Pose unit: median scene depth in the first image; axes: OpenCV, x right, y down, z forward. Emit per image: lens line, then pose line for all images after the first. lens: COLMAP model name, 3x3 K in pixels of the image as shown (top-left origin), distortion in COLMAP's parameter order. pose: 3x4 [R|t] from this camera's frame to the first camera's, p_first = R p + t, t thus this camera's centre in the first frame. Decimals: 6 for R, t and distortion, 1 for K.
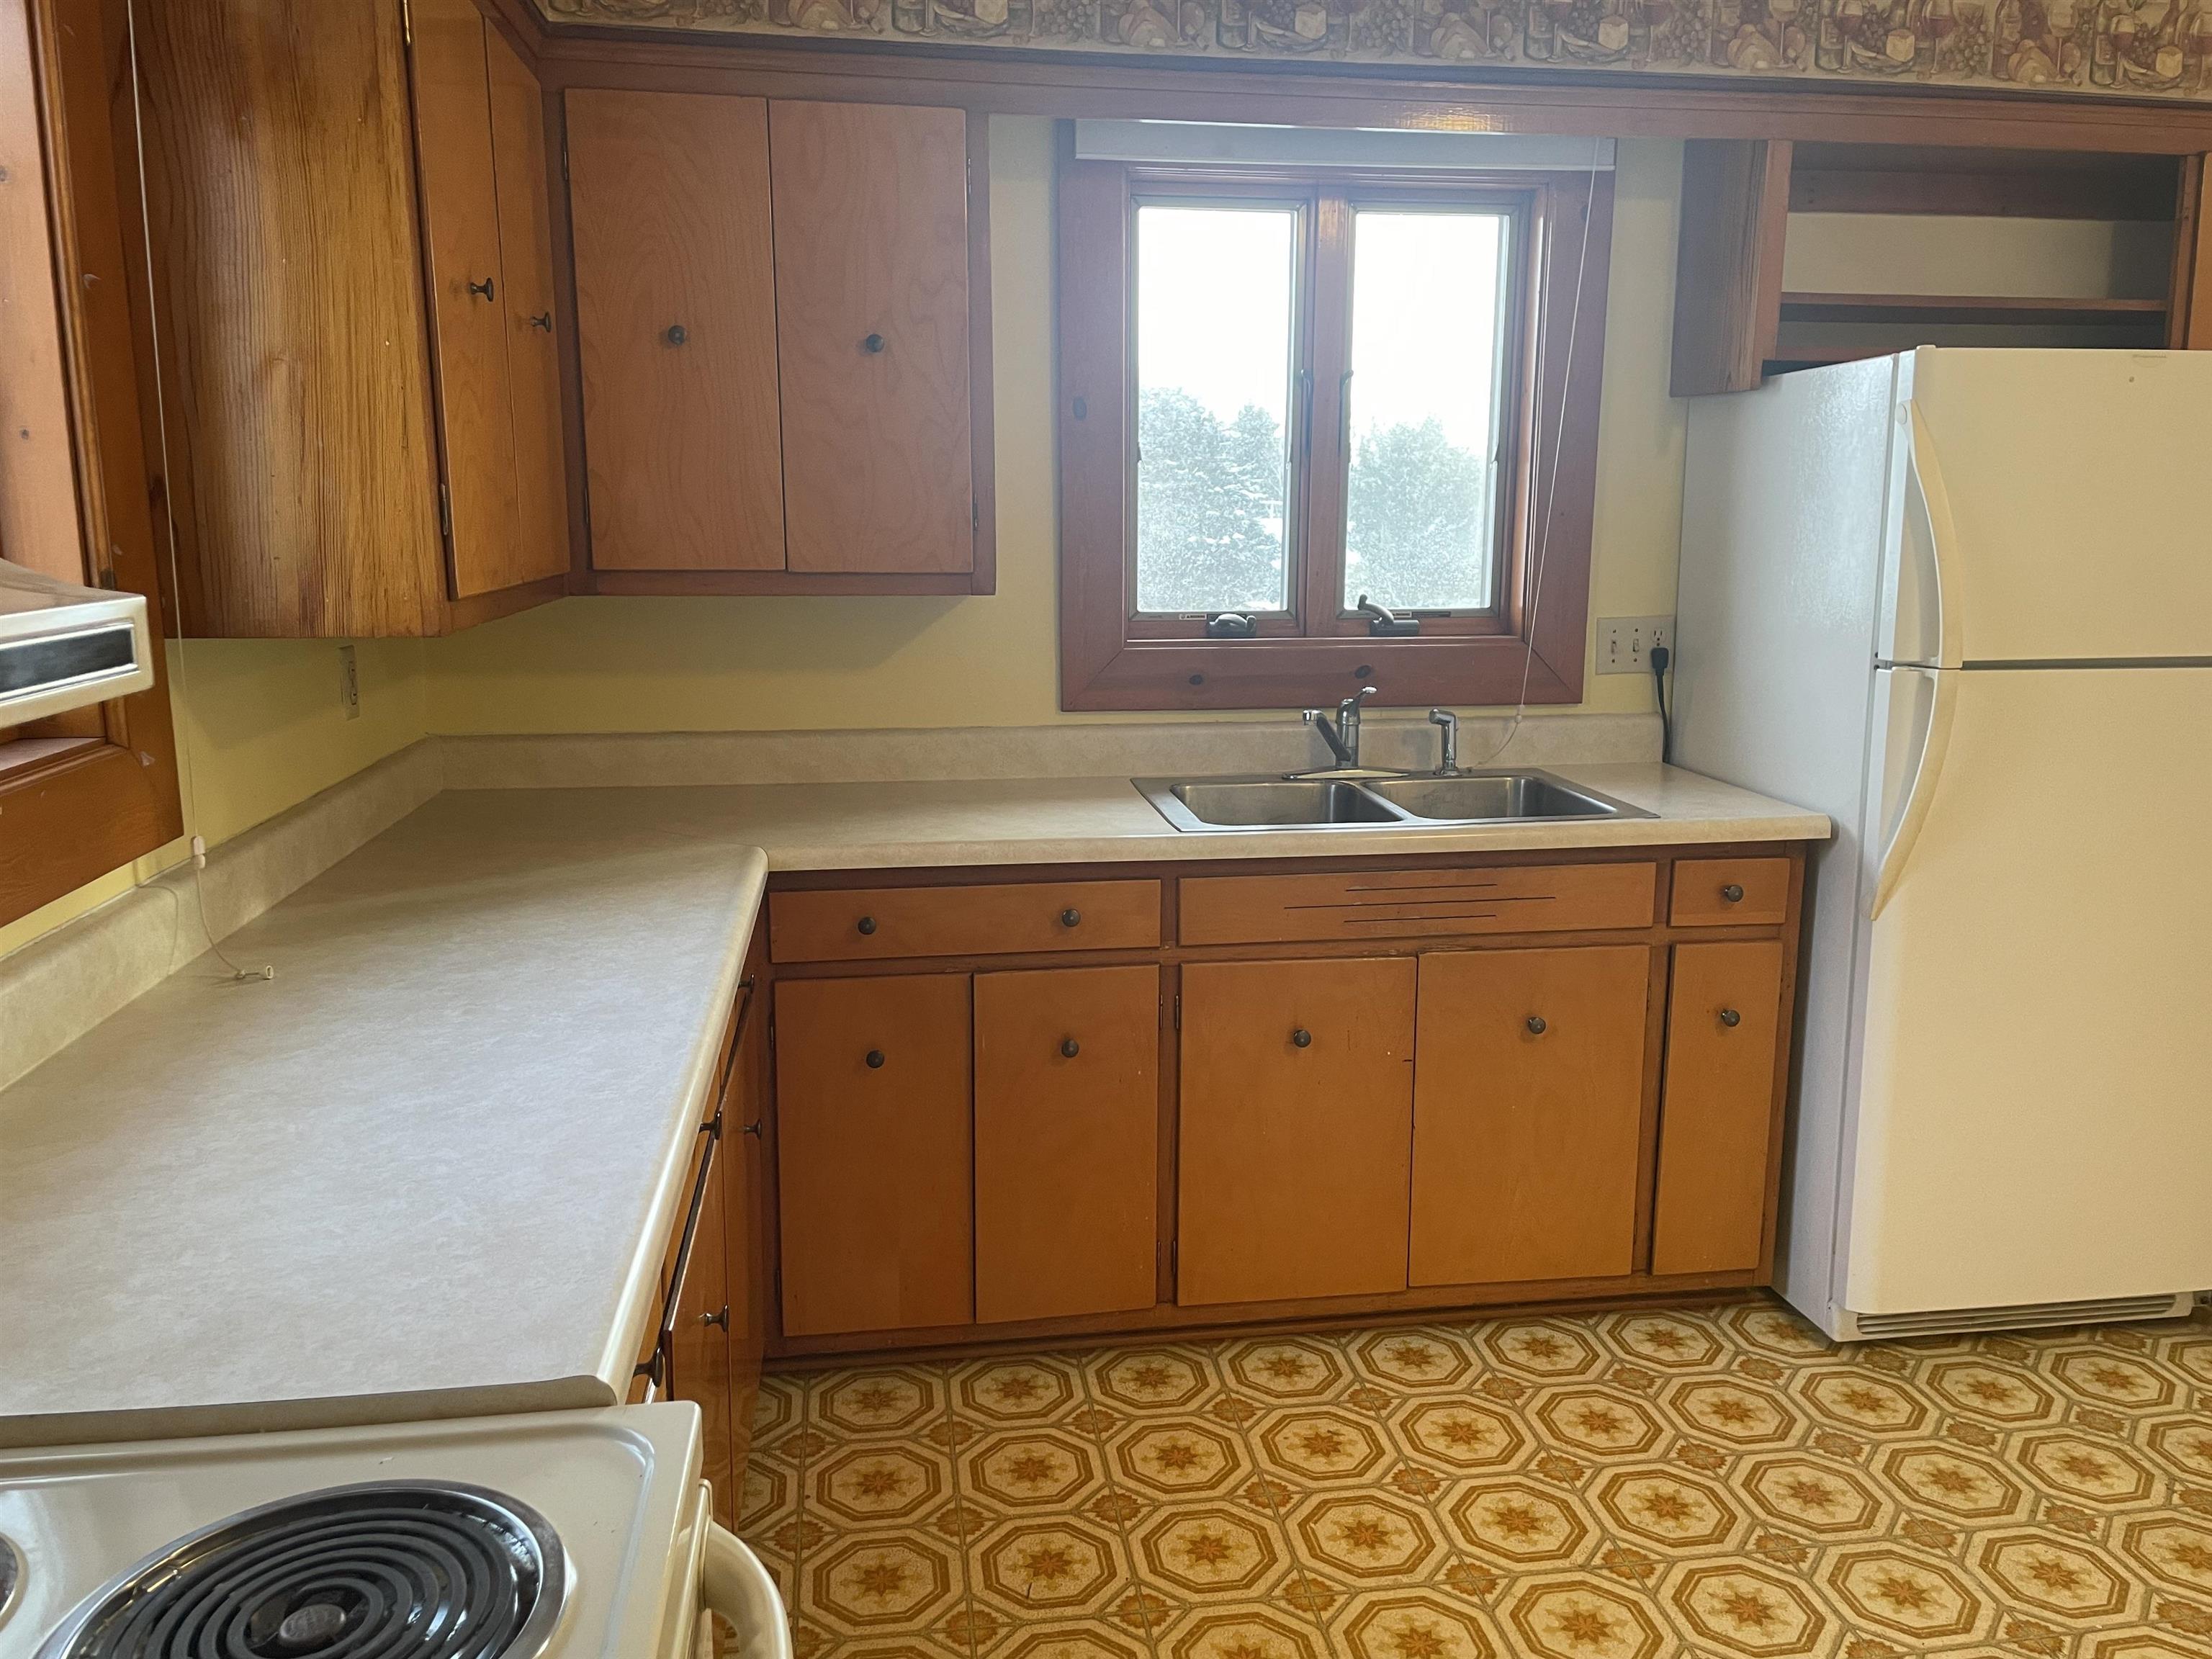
lens RADIAL K [[1664.4, 0, 1121.5], [0, 1664.4, 798.0], [0, 0, 1]] dist [0.091258, -0.114550]
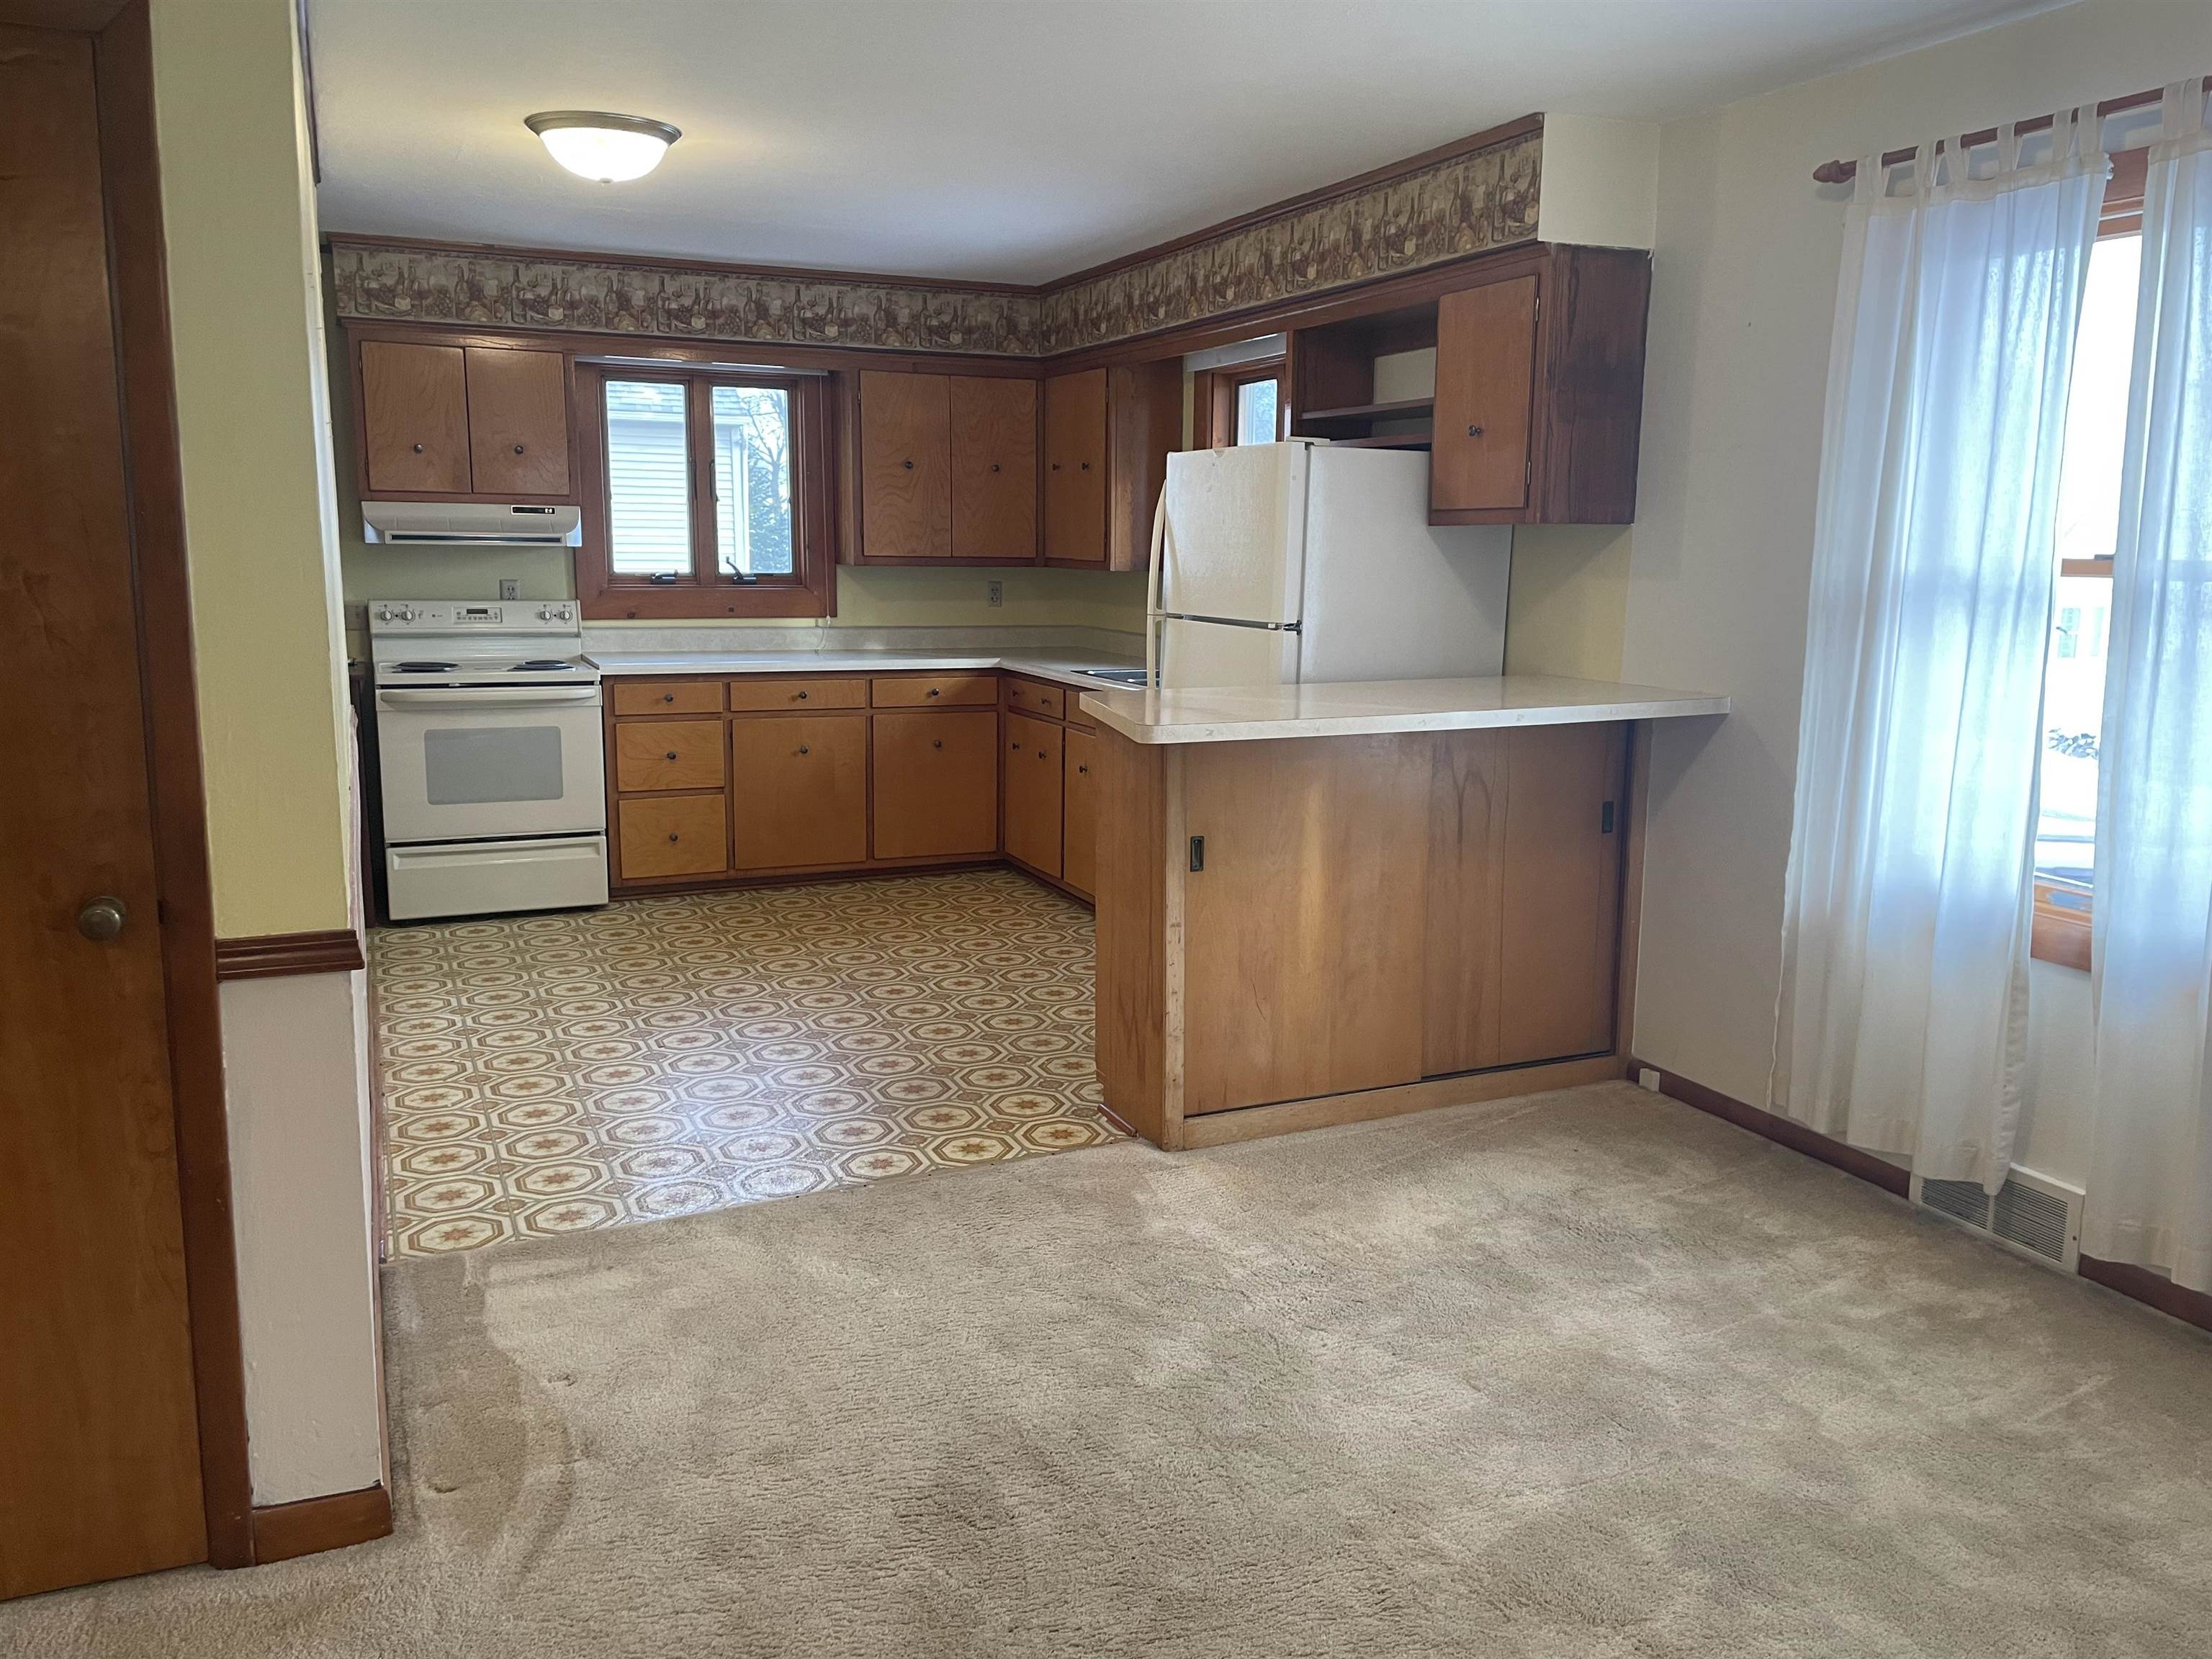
lens RADIAL K [[1664.4, 0, 1125.3], [0, 1664.4, 811.3], [0, 0, 1]] dist [0.091258, -0.114550]
pose [[0.268911, 0.158061, -0.950107, 2.227066], [-0.180179, 0.977284, 0.111586, -0.059825], [0.946162, 0.141182, 0.291282, 0.406170]]
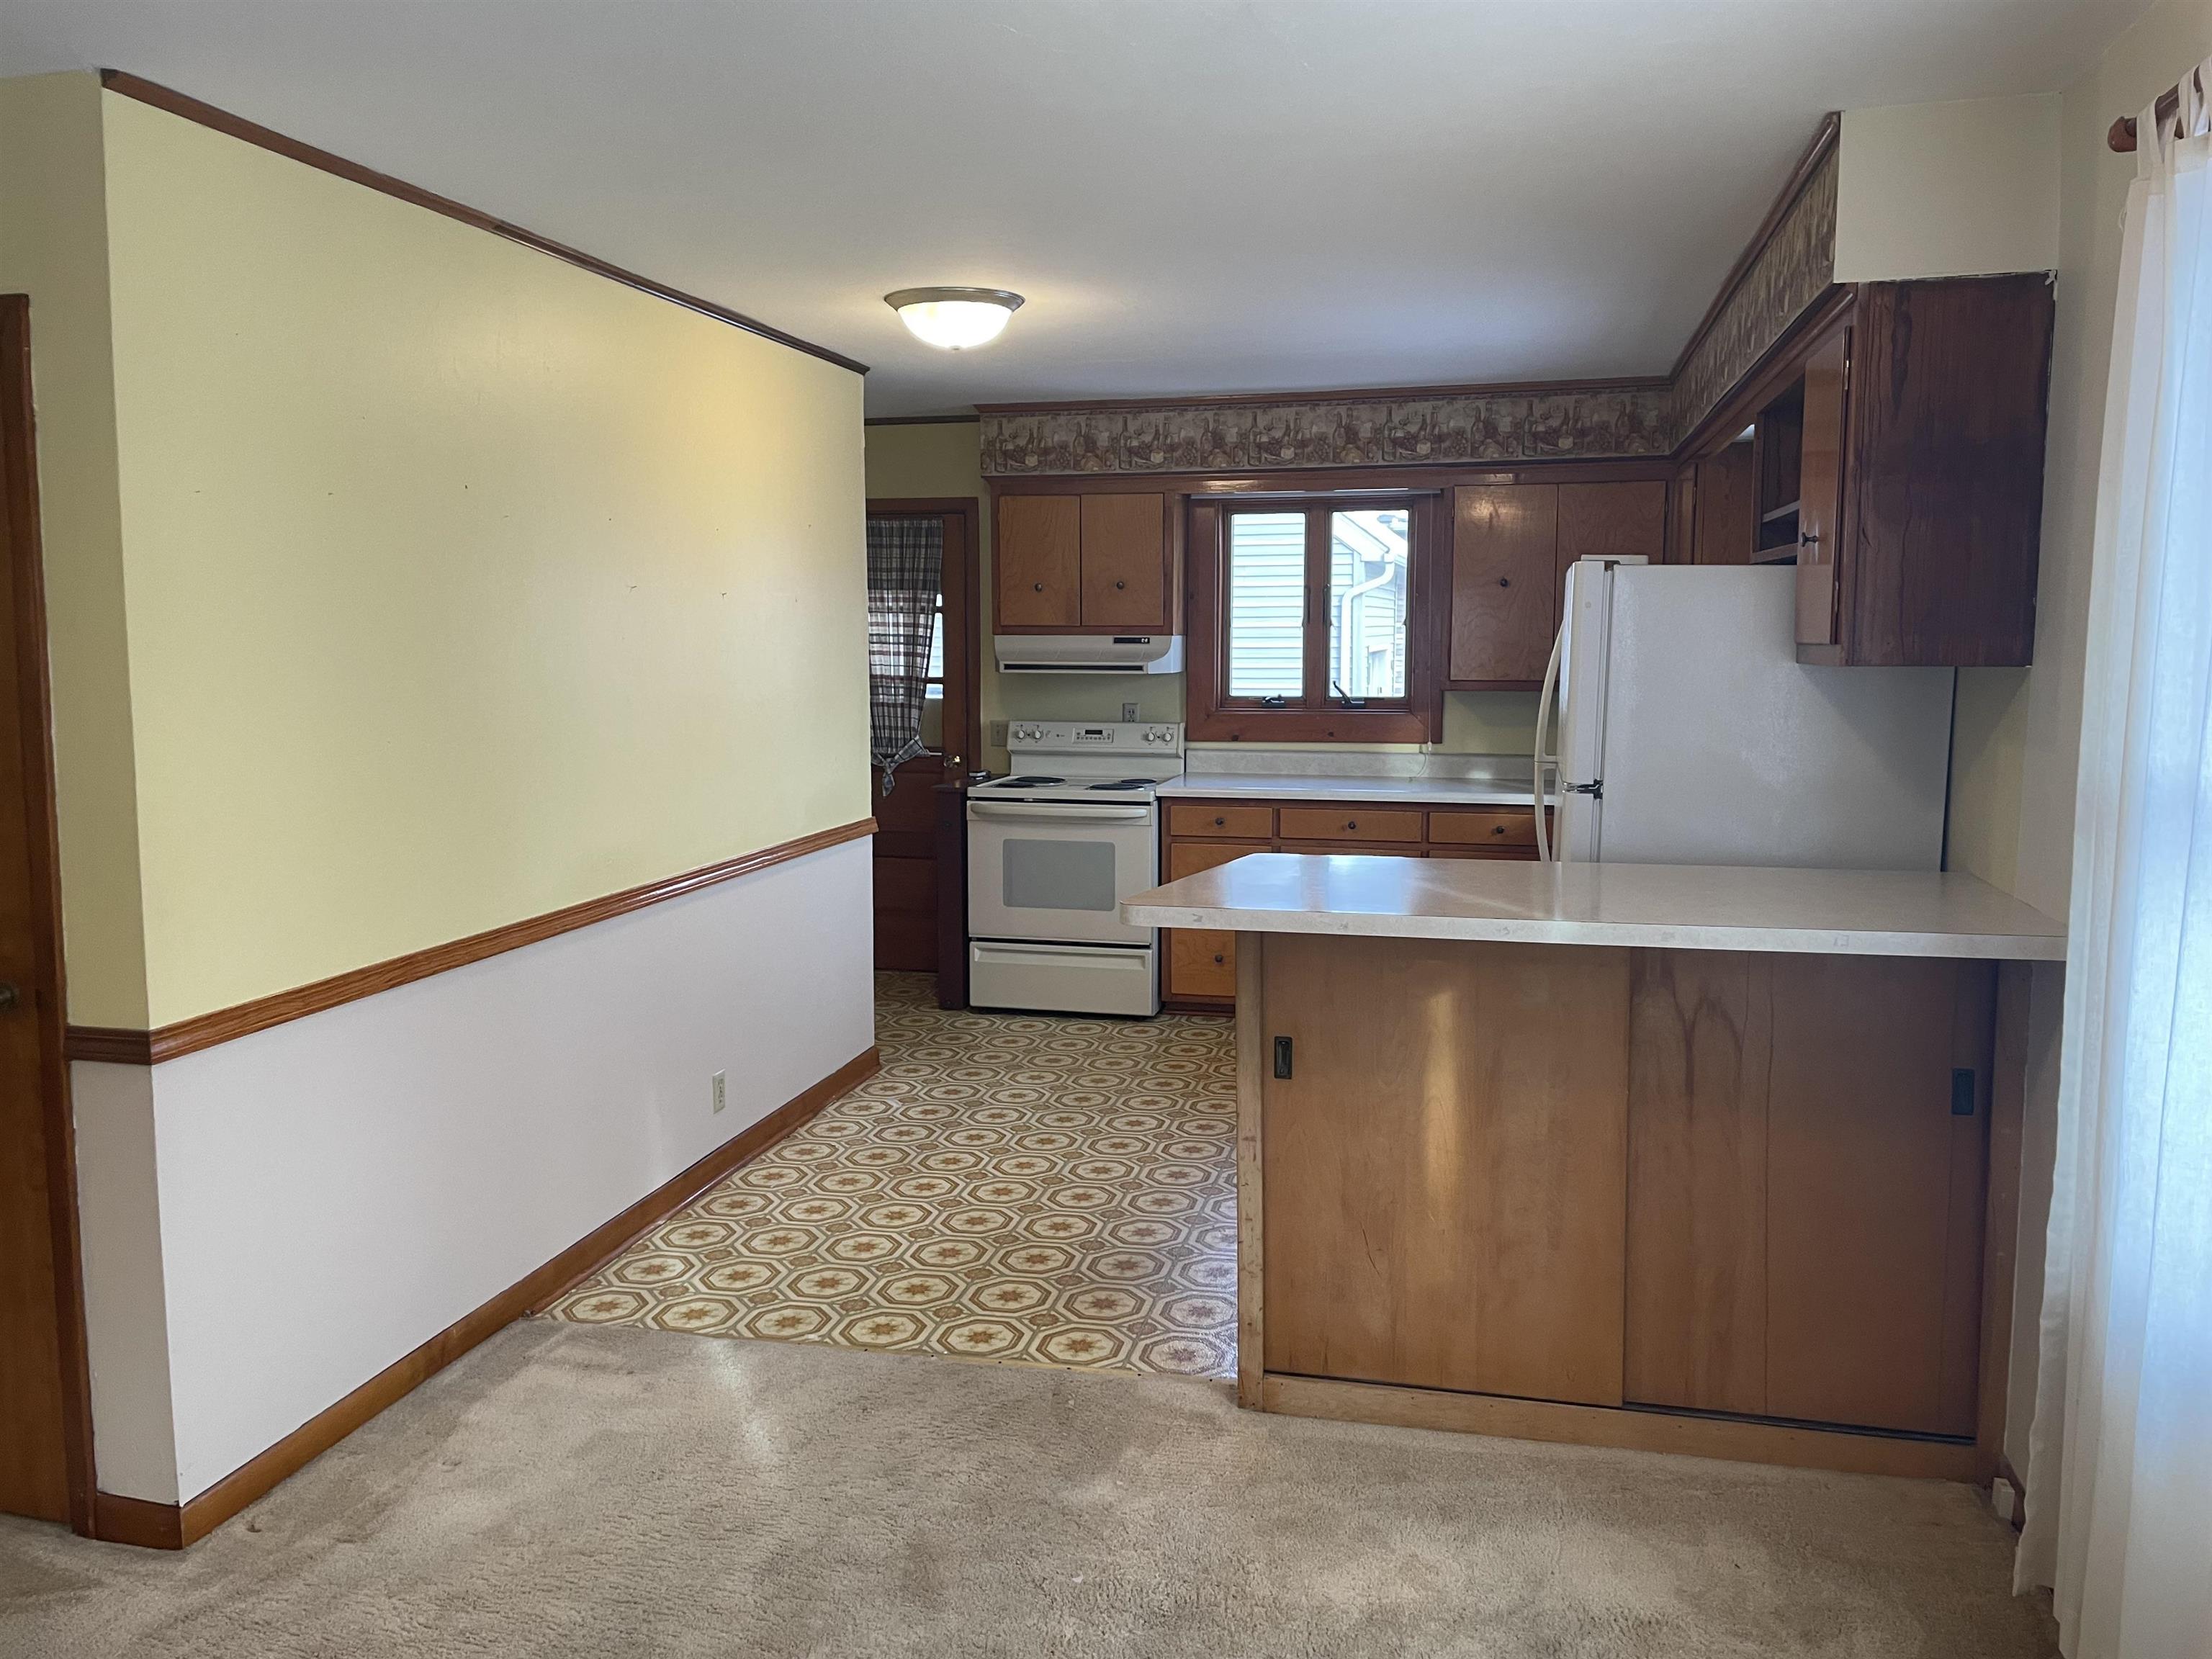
lens RADIAL K [[1664.4, 0, 1118.0], [0, 1664.4, 798.3], [0, 0, 1]] dist [0.091258, -0.114550]
pose [[-0.375224, 0.093617, -0.922195, 2.040104], [-0.162859, 0.972753, 0.165014, -0.231428], [0.912515, 0.212105, -0.349754, 1.130479]]
